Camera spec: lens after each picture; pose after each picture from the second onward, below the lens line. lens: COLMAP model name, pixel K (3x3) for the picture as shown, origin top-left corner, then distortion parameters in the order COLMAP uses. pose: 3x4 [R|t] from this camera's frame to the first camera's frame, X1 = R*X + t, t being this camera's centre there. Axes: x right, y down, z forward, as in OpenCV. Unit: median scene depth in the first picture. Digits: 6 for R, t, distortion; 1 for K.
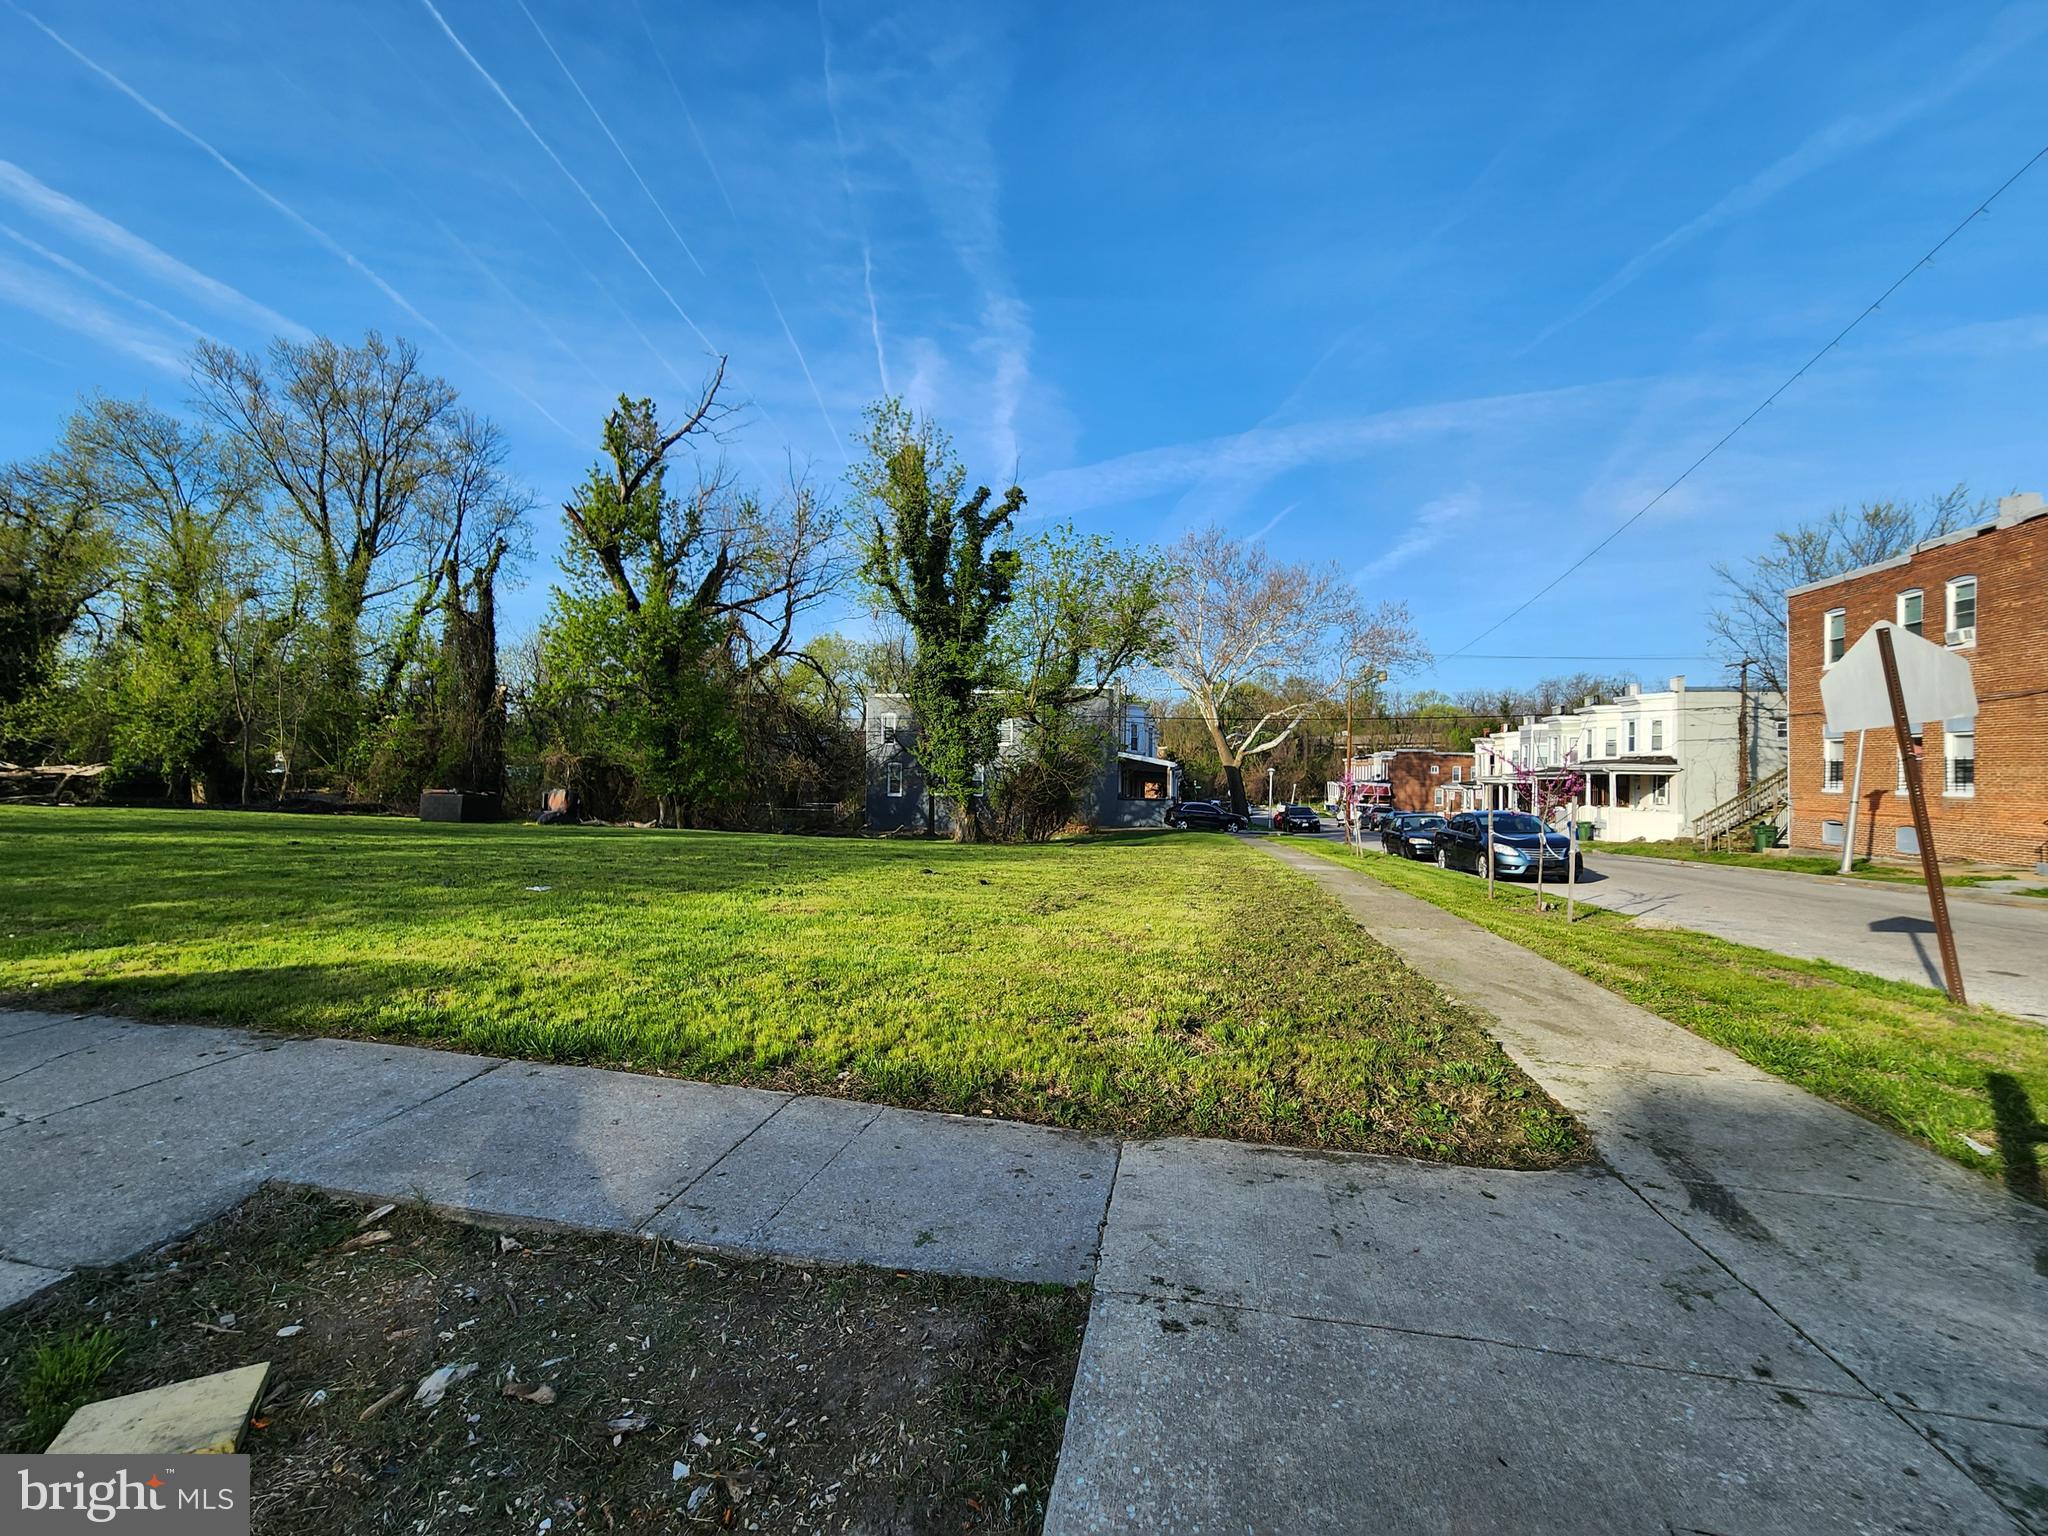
lens RADIAL K [[835.3, 0, 1041.4], [0, 835.3, 762.2], [0, 0, 1]] dist [0.011885, 0.000145]
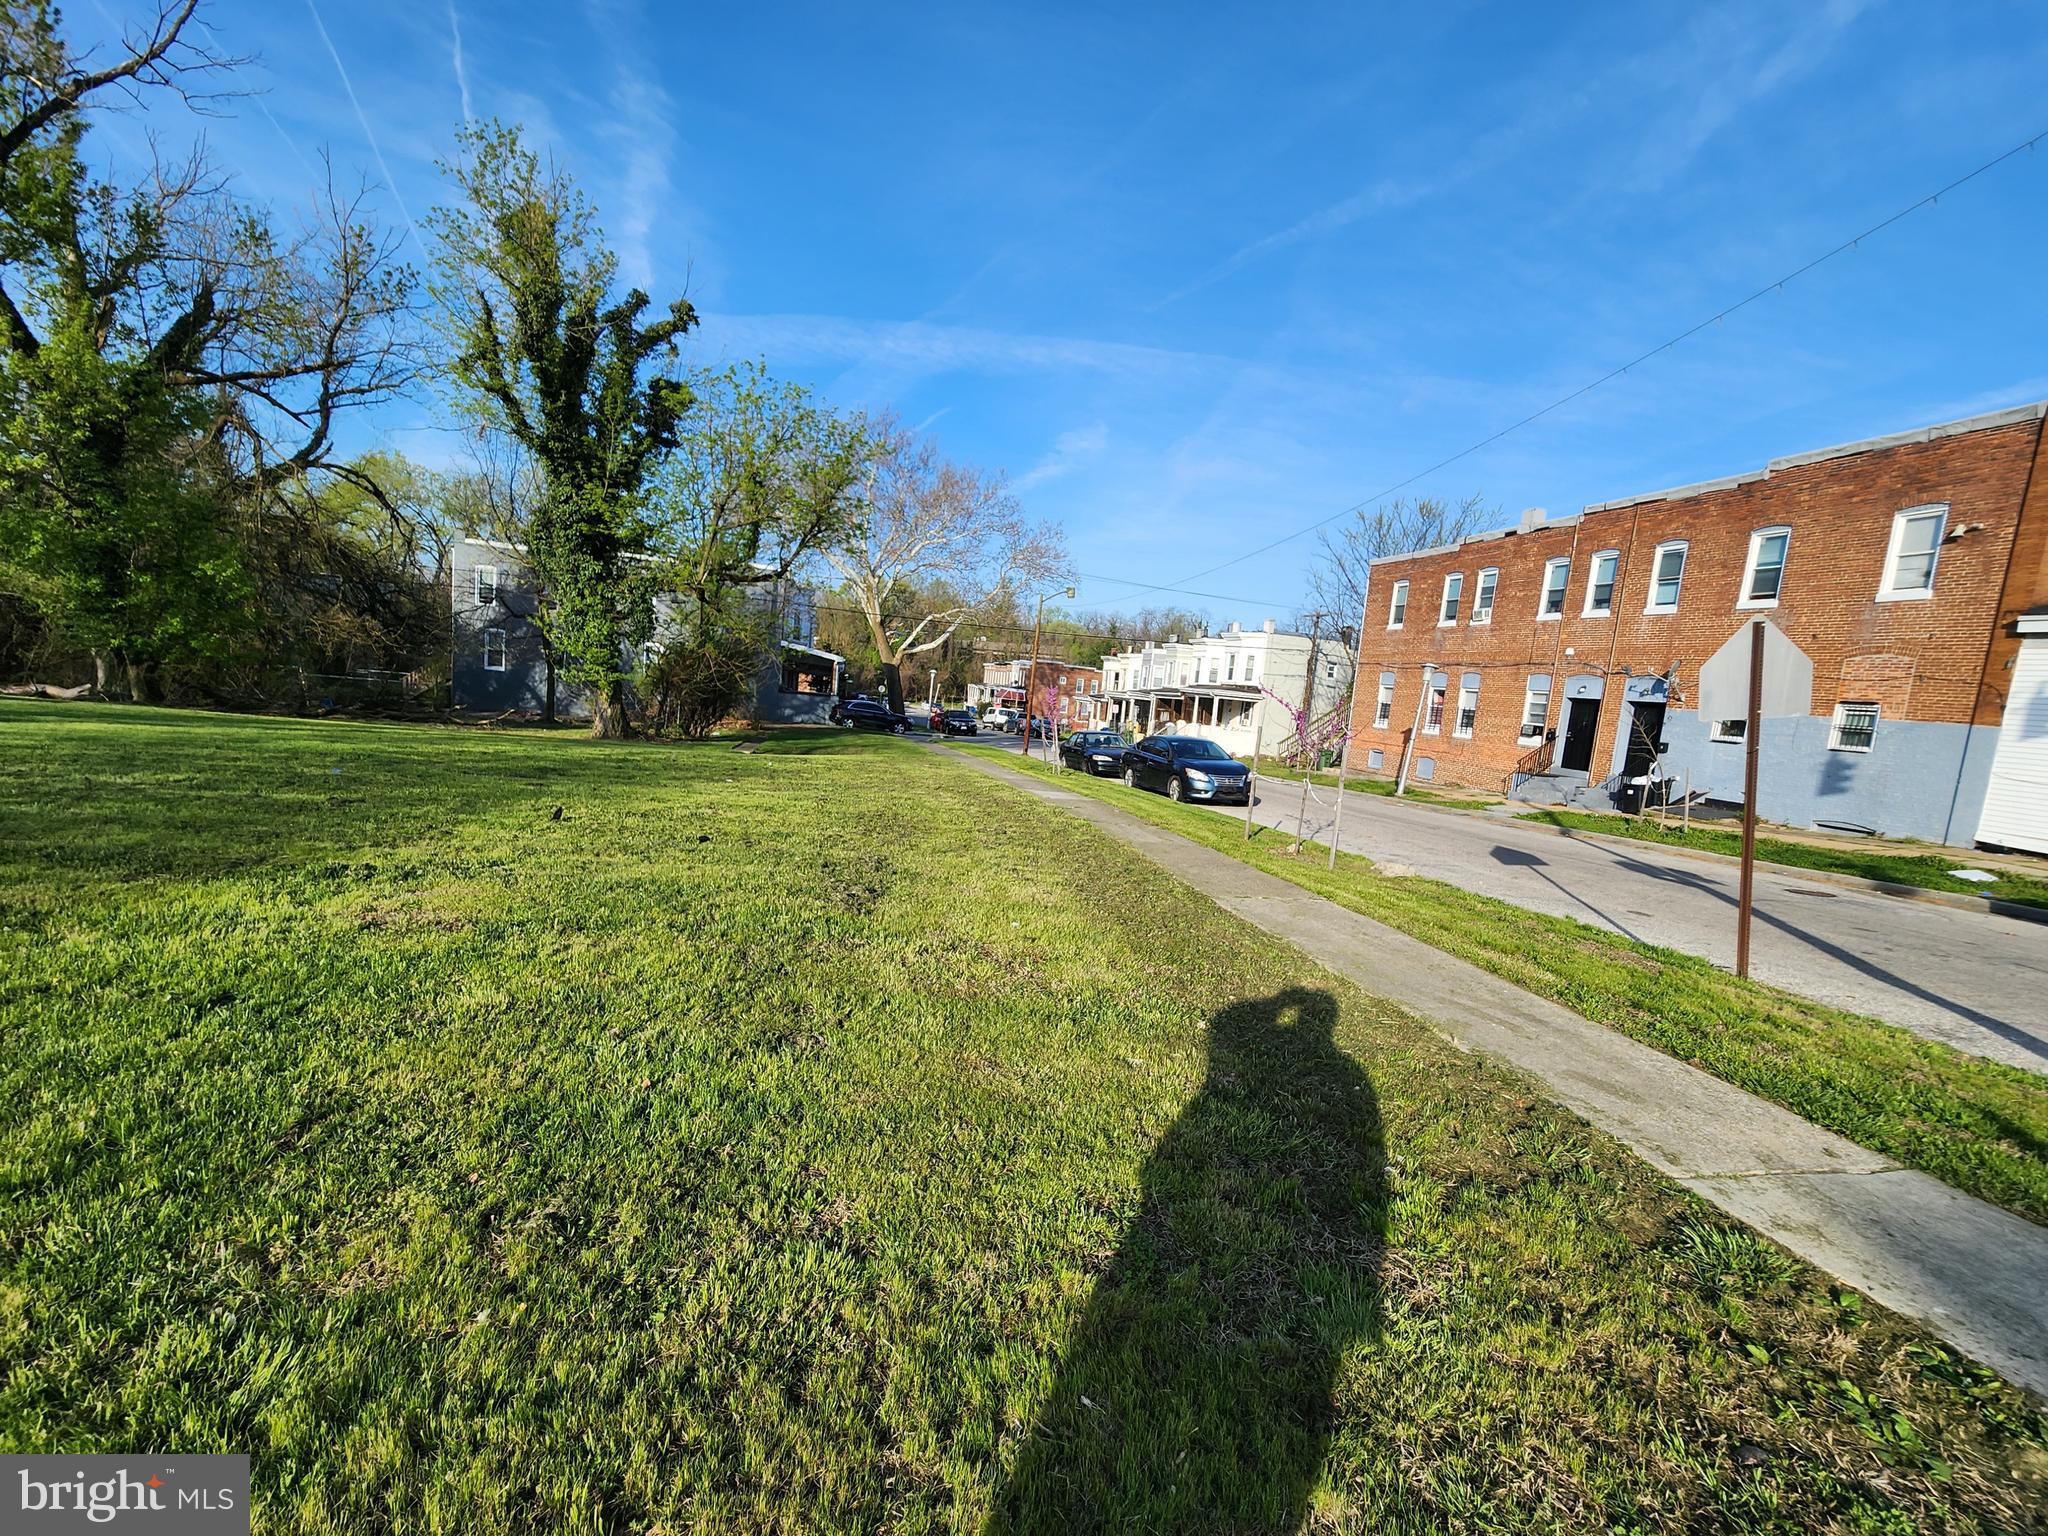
lens RADIAL K [[810.9, 0, 1033.7], [0, 810.9, 769.8], [0, 0, 1]] dist [0.003648, -0.003825]
pose [[0.909343, 0.025246, 0.415280, -0.034234], [-0.083083, 0.989071, 0.121800, -0.005373], [-0.407666, -0.145261, 0.901503, 0.084300]]
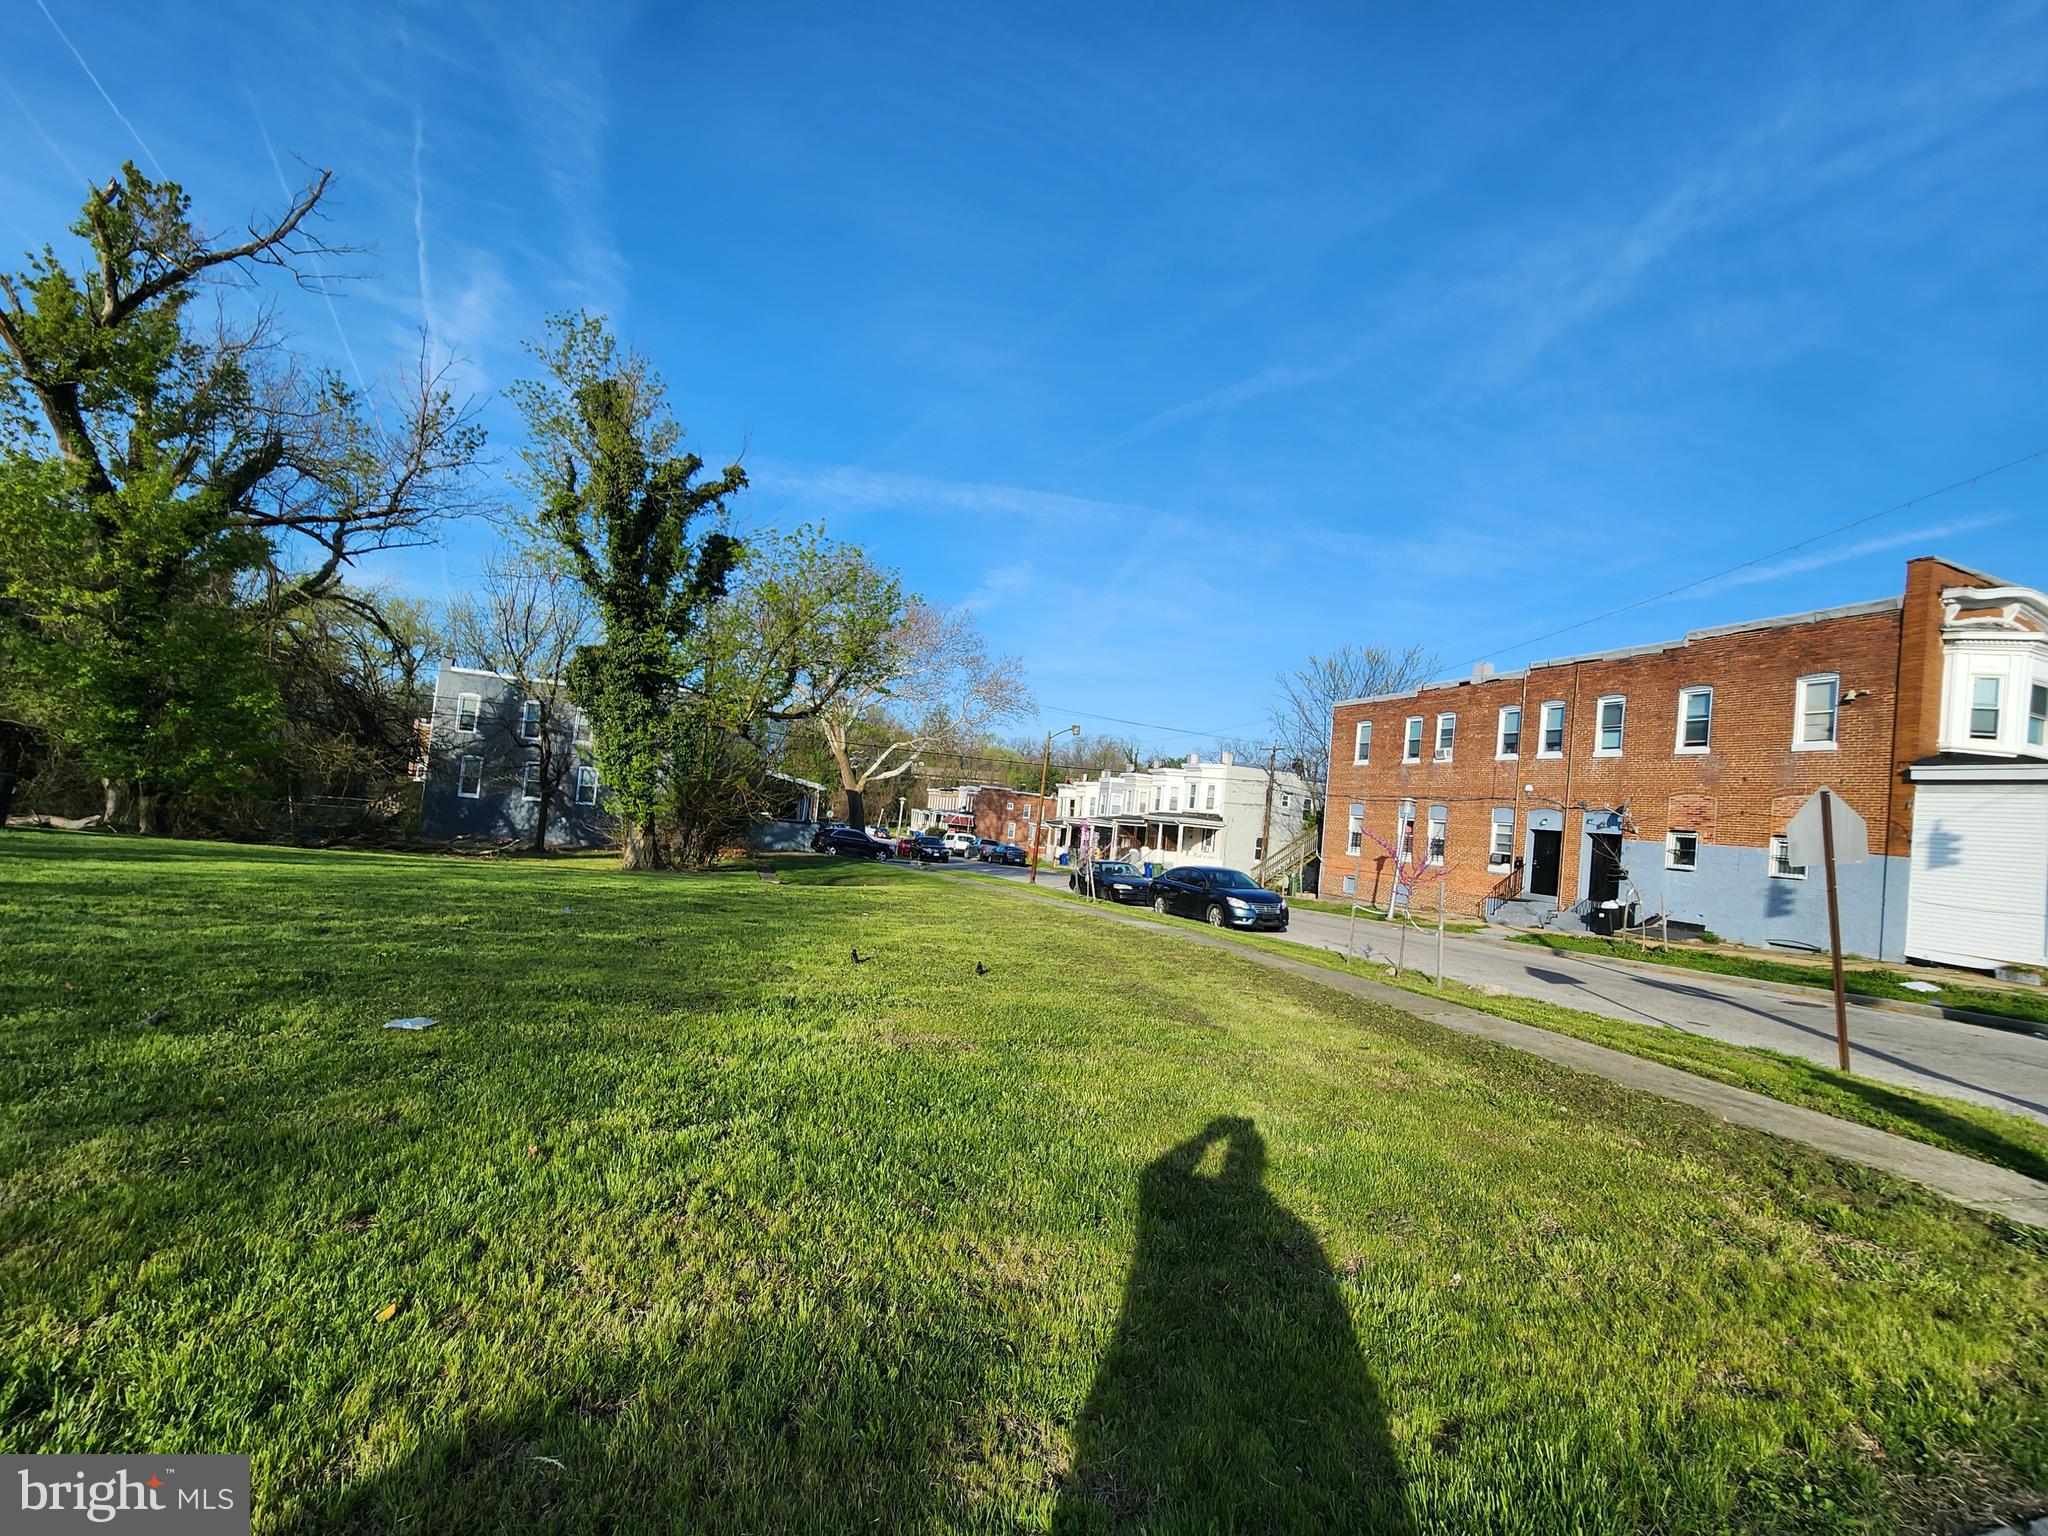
lens RADIAL K [[810.9, 0, 1033.7], [0, 810.9, 769.8], [0, 0, 1]] dist [0.003648, -0.003825]
pose [[0.869203, 0.094153, 0.485408, -0.128637], [-0.087049, 0.995508, -0.037221, -0.006154], [-0.486732, -0.009902, 0.873495, 0.090185]]
